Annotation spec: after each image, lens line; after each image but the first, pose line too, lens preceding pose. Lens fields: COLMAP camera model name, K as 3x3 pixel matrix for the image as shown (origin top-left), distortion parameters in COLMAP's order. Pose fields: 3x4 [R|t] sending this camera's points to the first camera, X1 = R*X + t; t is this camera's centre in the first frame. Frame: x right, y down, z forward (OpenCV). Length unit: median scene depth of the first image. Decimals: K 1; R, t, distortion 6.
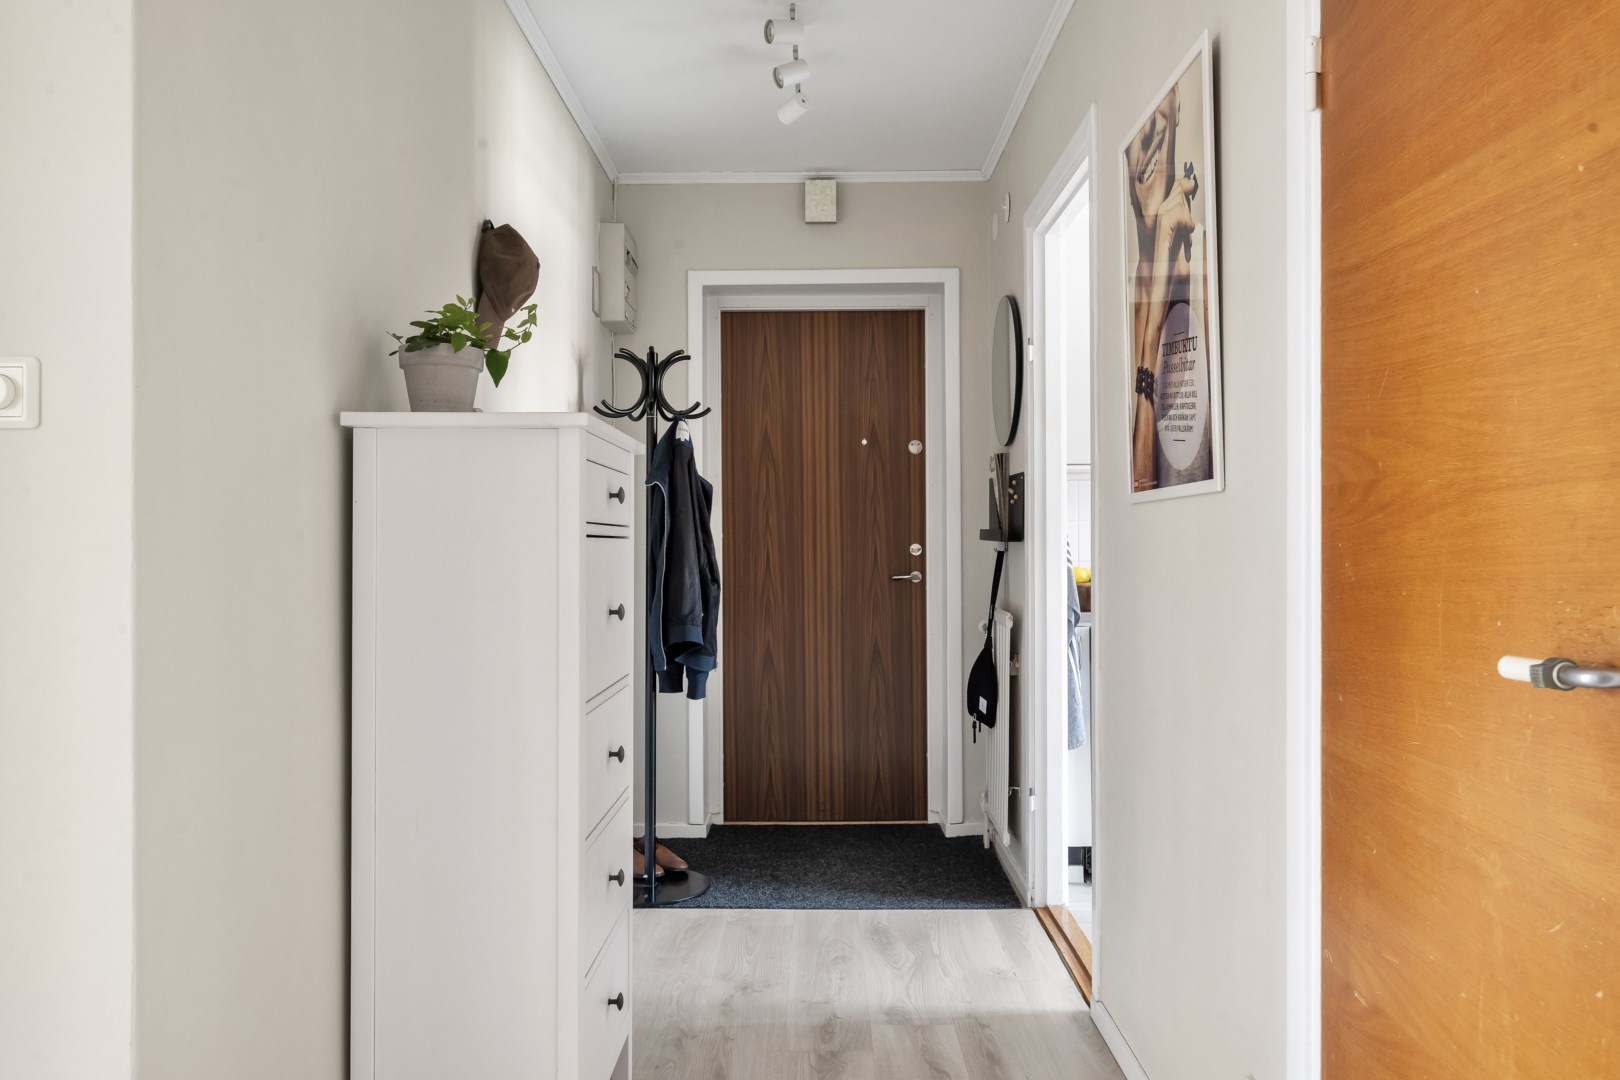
lens RADIAL K [[1116.7, 0, 803.0], [0, 1116.7, 547.9], [0, 0, 1]] dist [-0.002649, -0.000415]
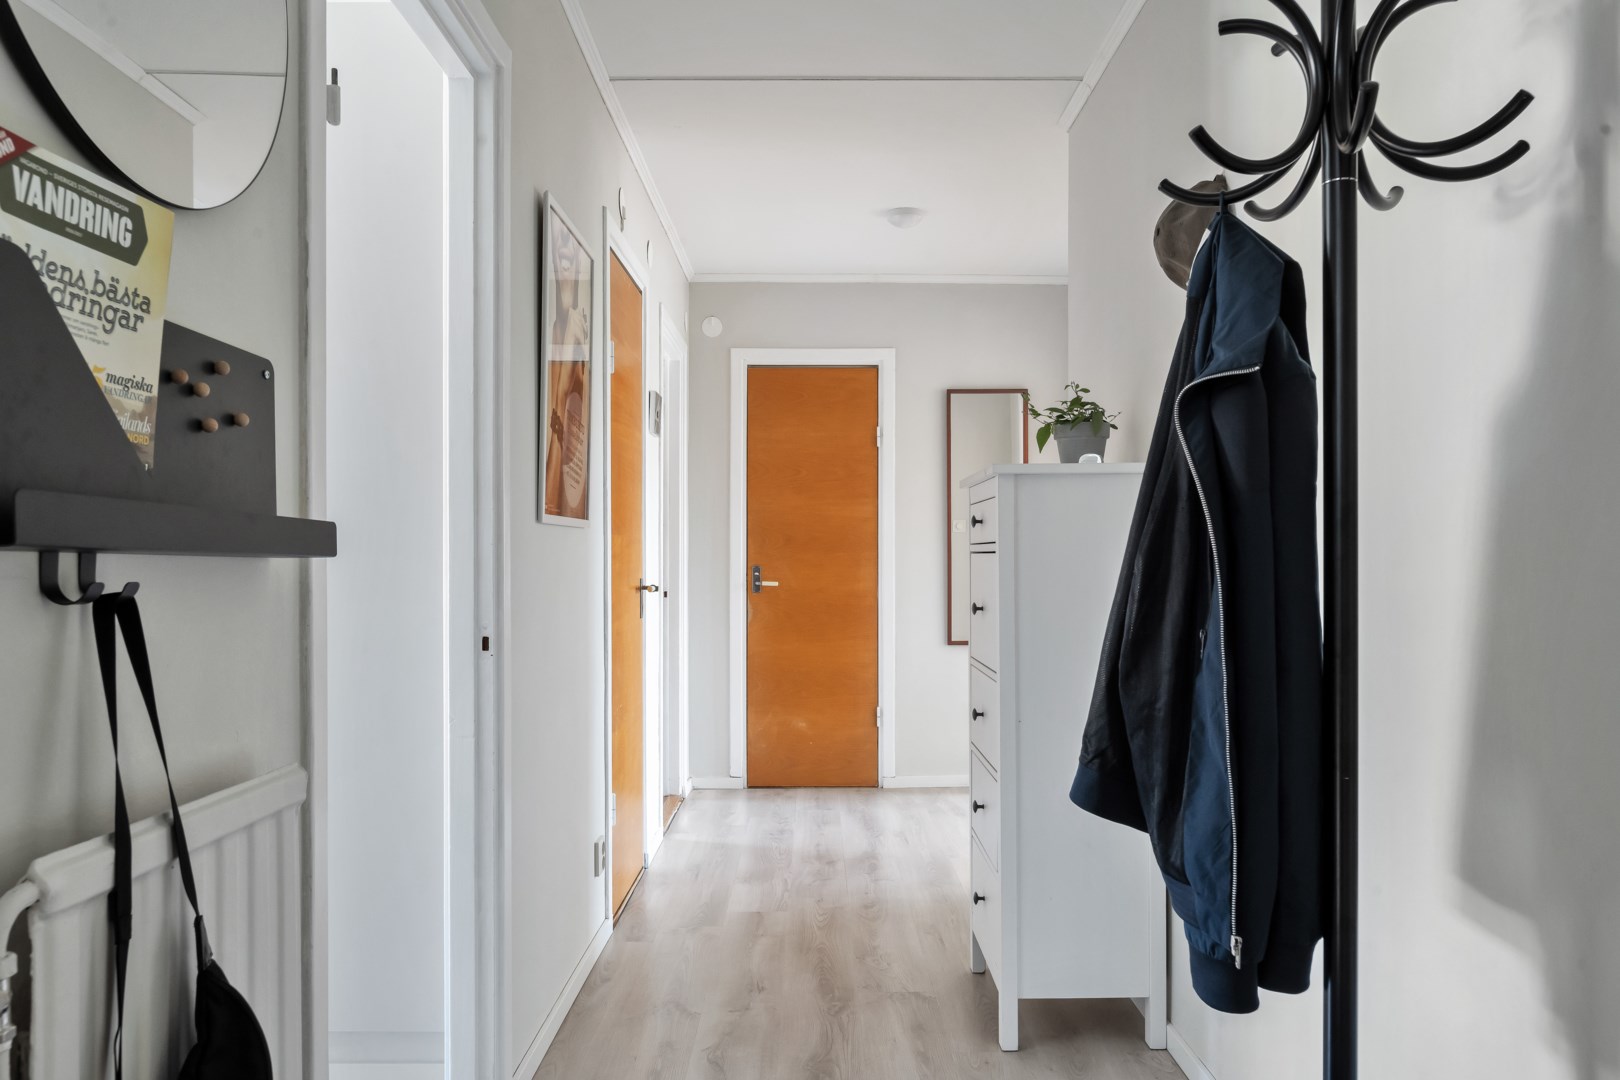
lens RADIAL K [[1116.7, 0, 803.0], [0, 1116.7, 547.9], [0, 0, 1]] dist [-0.002649, -0.000415]
pose [[-0.999802, 0.002941, -0.019663, 0.063958], [0.002886, 0.999992, 0.002811, -0.019070], [0.019671, 0.002754, -0.999803, 2.217191]]
